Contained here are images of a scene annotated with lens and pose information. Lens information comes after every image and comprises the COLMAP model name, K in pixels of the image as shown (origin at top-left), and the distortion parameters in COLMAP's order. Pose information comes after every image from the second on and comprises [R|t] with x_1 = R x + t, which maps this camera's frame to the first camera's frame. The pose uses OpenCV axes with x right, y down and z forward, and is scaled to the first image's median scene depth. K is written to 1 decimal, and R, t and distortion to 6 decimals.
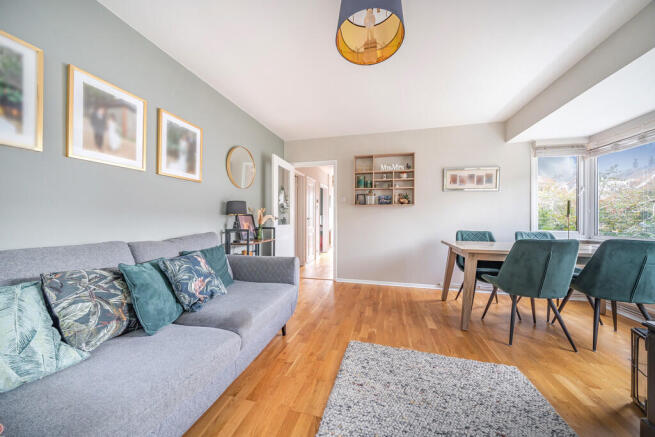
lens RADIAL K [[226.2, 0, 327.2], [0, 226.2, 215.5], [0, 0, 1]] dist [-0.002438, 0.000001]
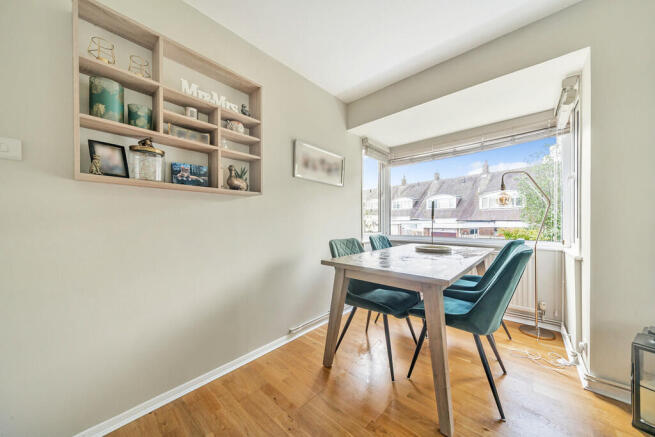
lens RADIAL K [[223.2, 0, 326.7], [0, 223.2, 222.9], [0, 0, 1]] dist [-0.001124, -0.000042]
pose [[0.456830, -0.011738, 0.889477, 0.030074], [0.001411, 0.999921, 0.012471, 0.016107], [-0.889553, -0.004442, 0.456810, 1.061921]]
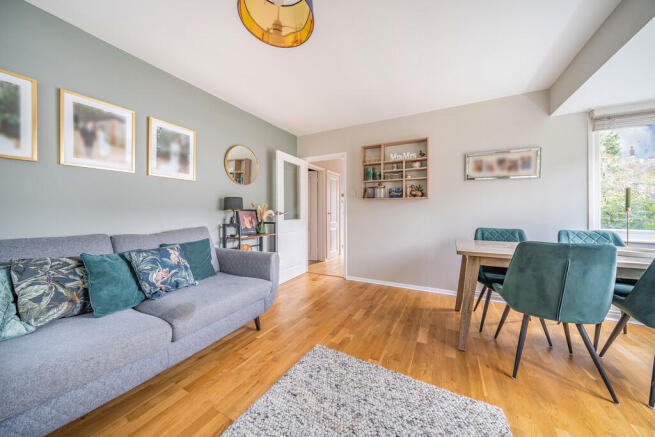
lens RADIAL K [[226.9, 0, 326.8], [0, 226.9, 210.2], [0, 0, 1]] dist [-0.003612, -0.000115]
pose [[0.972322, -0.004691, -0.233599, 0.343154], [0.005433, 0.999982, 0.002534, -0.003824], [0.233583, -0.003733, 0.972330, 0.093557]]
